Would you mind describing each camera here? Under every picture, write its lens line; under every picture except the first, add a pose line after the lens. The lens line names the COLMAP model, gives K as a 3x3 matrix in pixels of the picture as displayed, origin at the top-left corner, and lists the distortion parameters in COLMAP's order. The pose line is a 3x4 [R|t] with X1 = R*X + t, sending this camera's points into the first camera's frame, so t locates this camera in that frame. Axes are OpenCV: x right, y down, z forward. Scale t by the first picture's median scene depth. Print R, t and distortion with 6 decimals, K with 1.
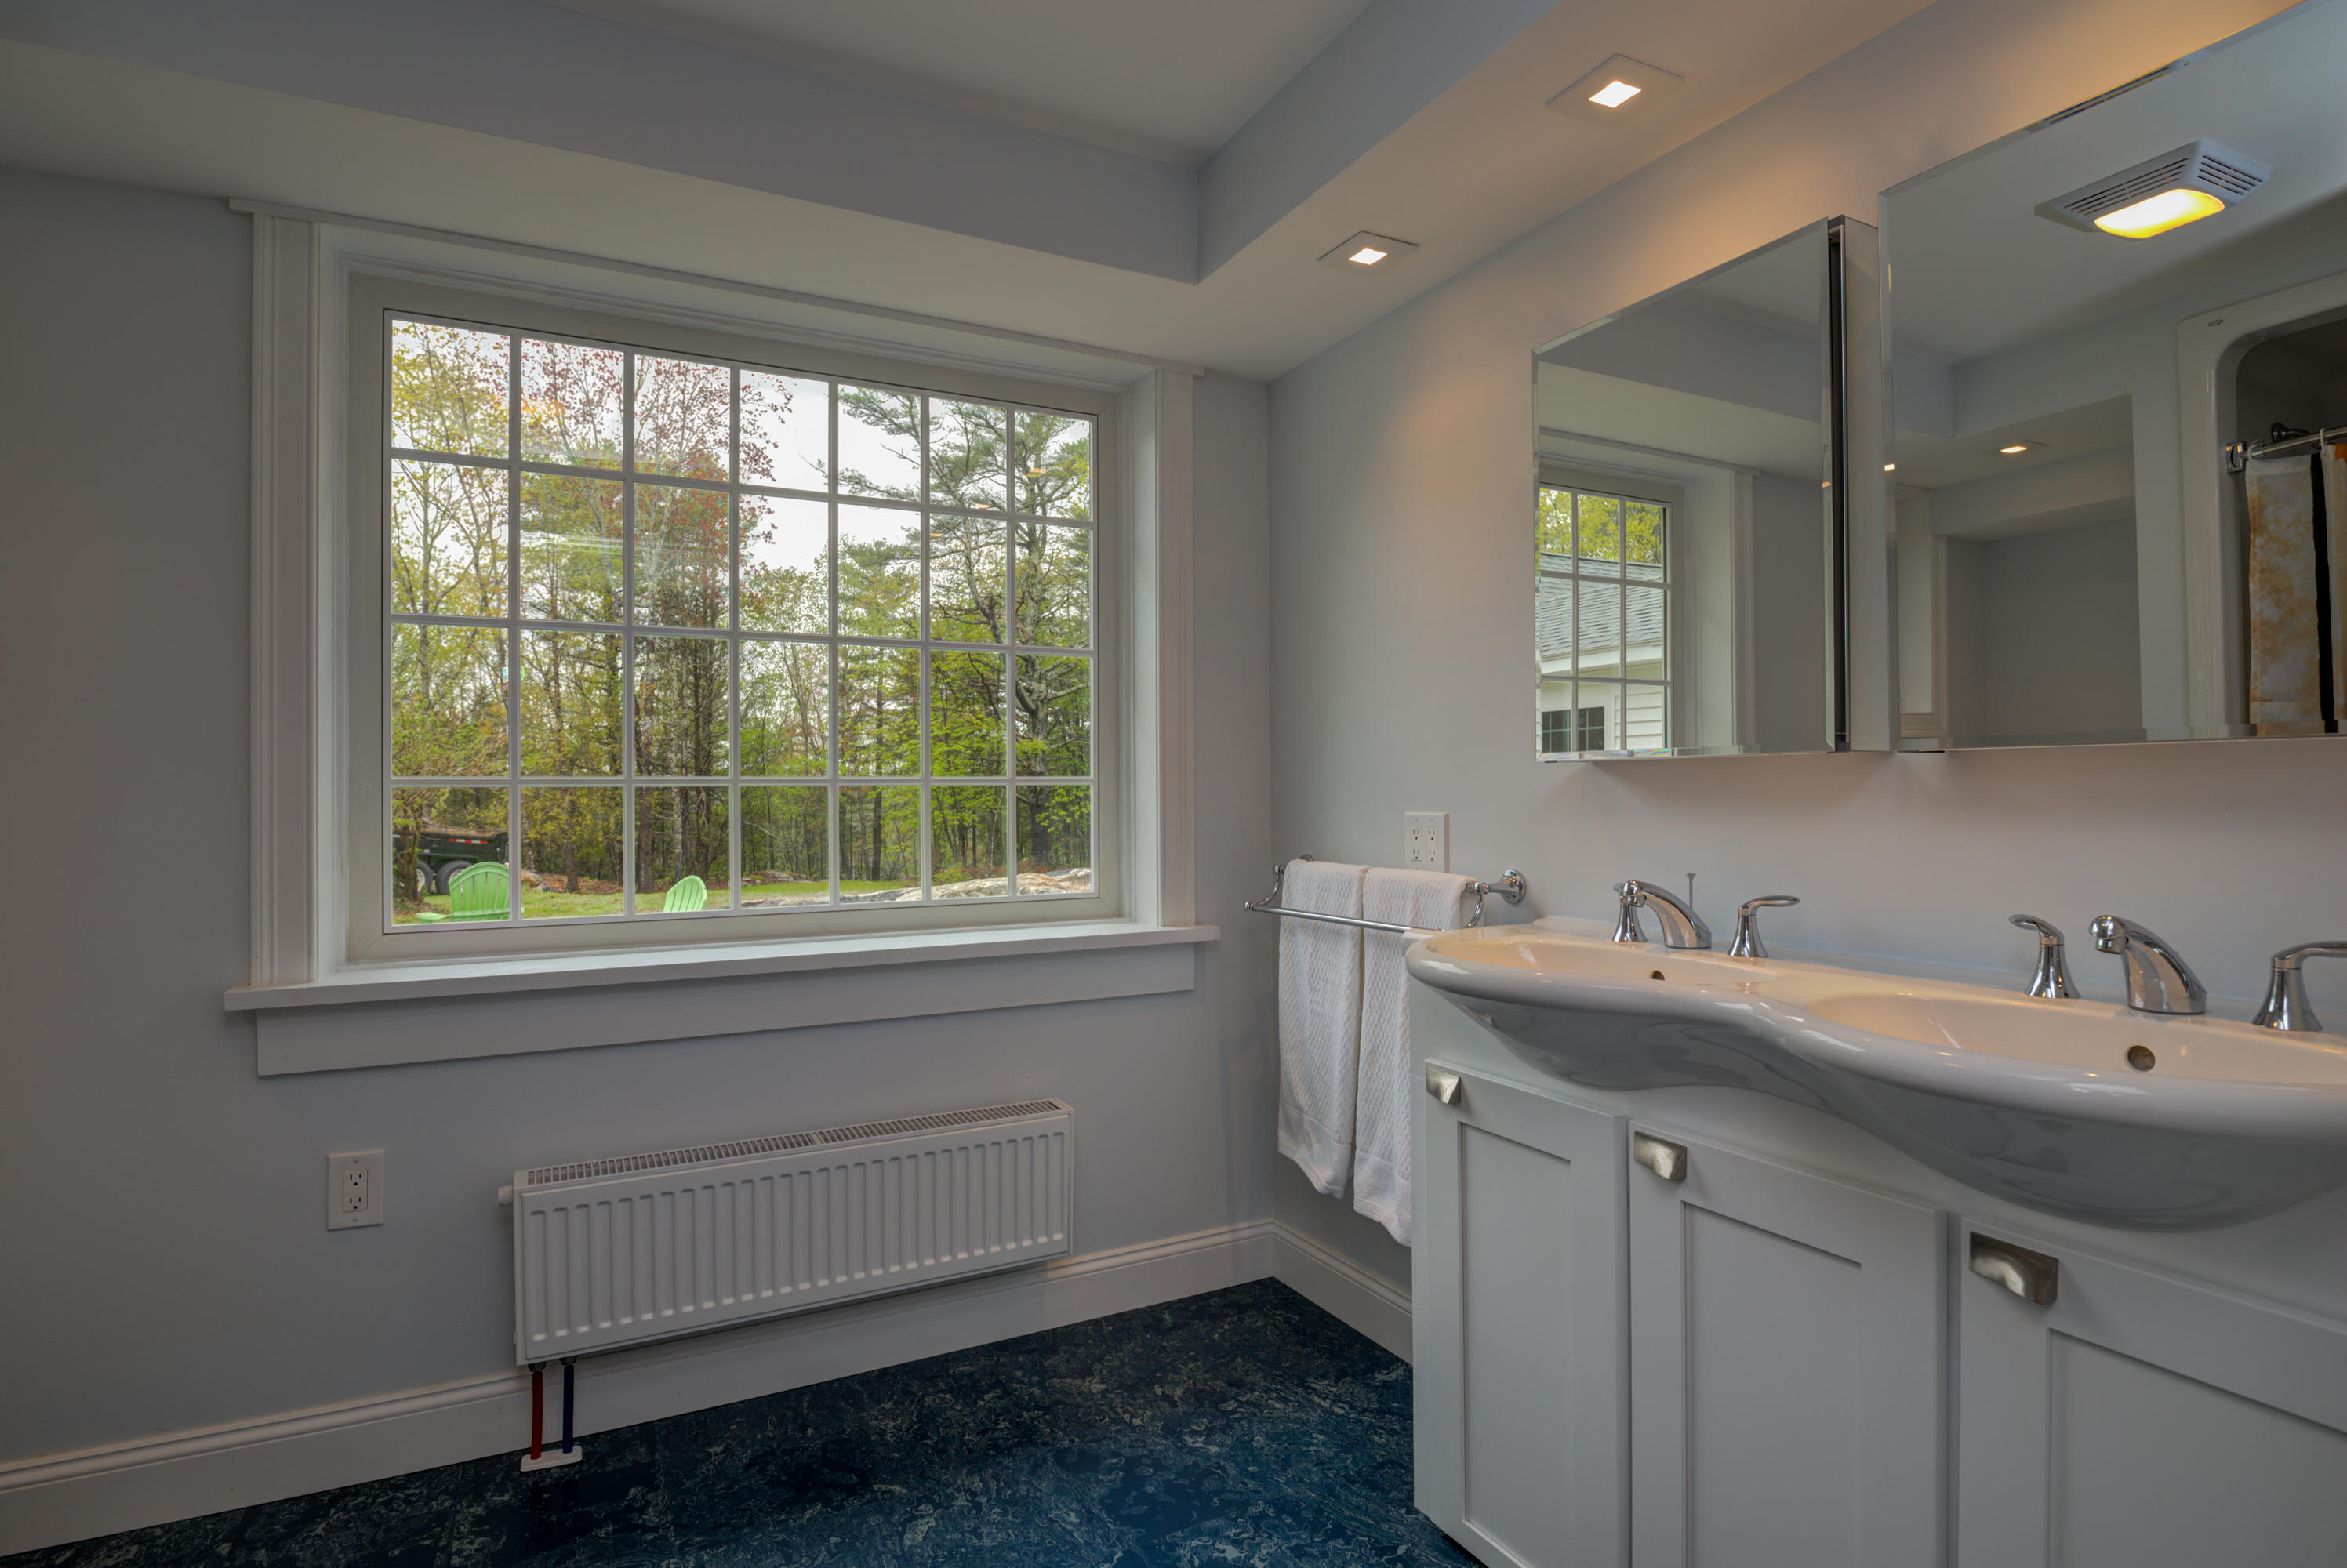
lens RADIAL K [[1224.7, 0, 1173.0], [0, 1224.7, 778.4], [0, 0, 1]] dist [-0.002156, -0.000217]
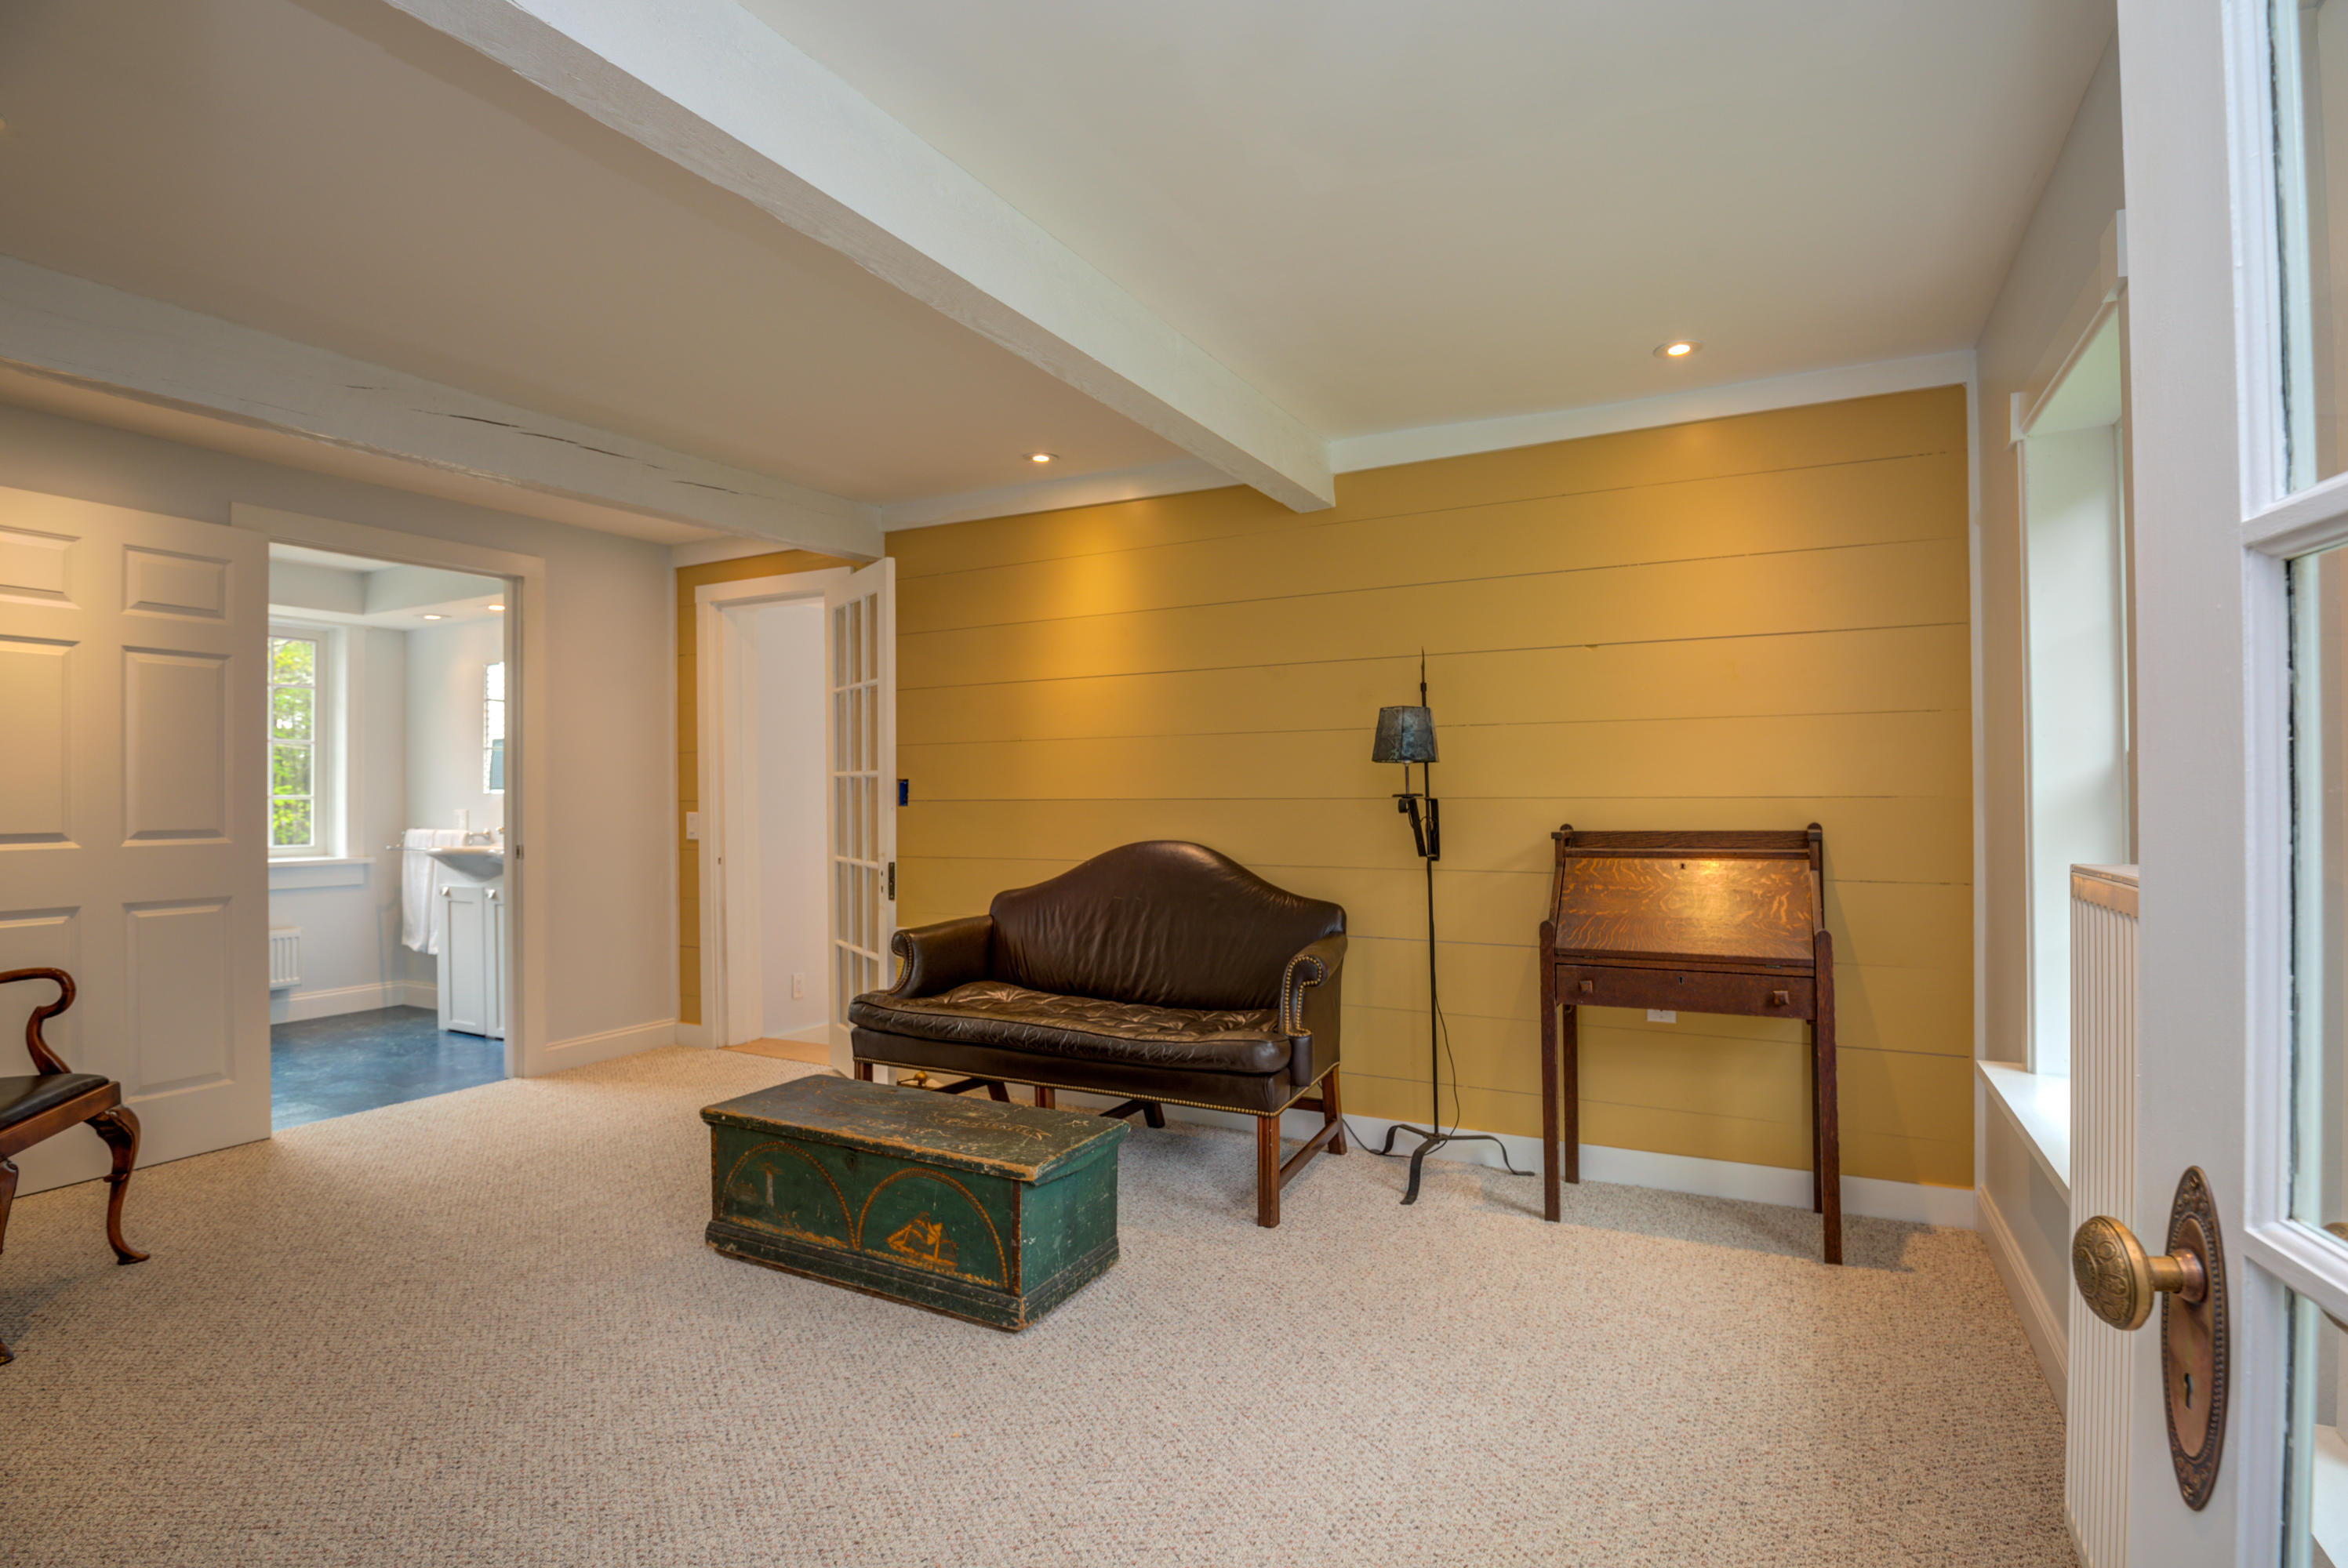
lens RADIAL K [[1130.8, 0, 1168.1], [0, 1130.8, 787.4], [0, 0, 1]] dist [-0.014174, -0.000110]
pose [[0.836745, 0.009276, 0.547514, 0.141928], [-0.001768, 0.999897, -0.014238, 0.011758], [-0.547589, 0.010946, 0.836676, -1.860234]]
